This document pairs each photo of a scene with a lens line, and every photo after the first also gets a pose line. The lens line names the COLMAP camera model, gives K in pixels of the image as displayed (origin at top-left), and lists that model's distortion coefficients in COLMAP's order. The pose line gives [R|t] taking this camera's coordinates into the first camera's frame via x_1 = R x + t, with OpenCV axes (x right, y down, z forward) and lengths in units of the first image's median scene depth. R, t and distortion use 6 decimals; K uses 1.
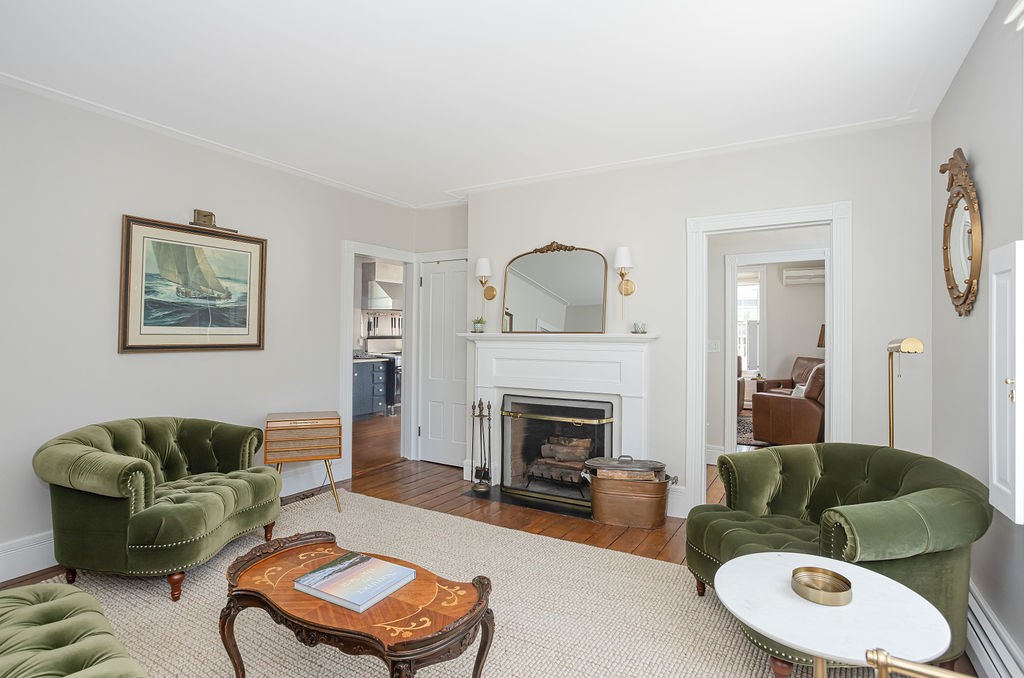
lens RADIAL K [[514.5, 0, 520.1], [0, 514.5, 324.8], [0, 0, 1]] dist [-0.053605, 0.041663]
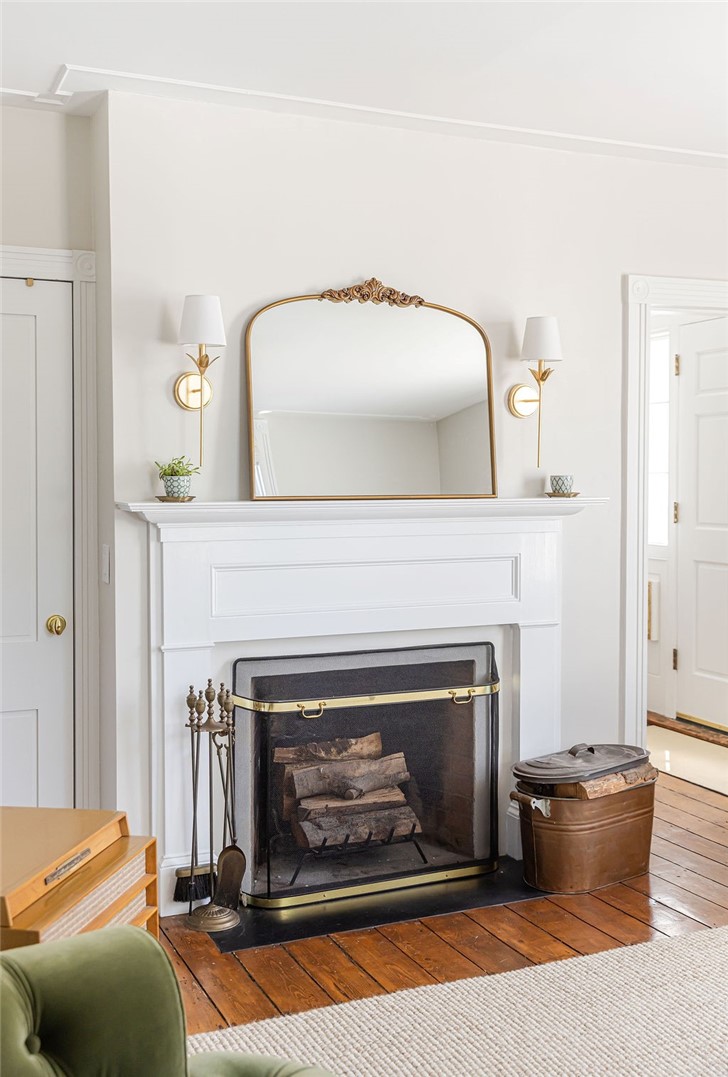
lens RADIAL K [[1131.6, 0, 333.8], [0, 1131.6, 508.9], [0, 0, 1]] dist [0.017811, 0.020017]
pose [[0.599019, -0.032412, 0.800079, -0.774303], [-0.008519, 0.998866, 0.046843, -0.019764], [-0.800690, -0.034876, 0.598063, 0.524438]]
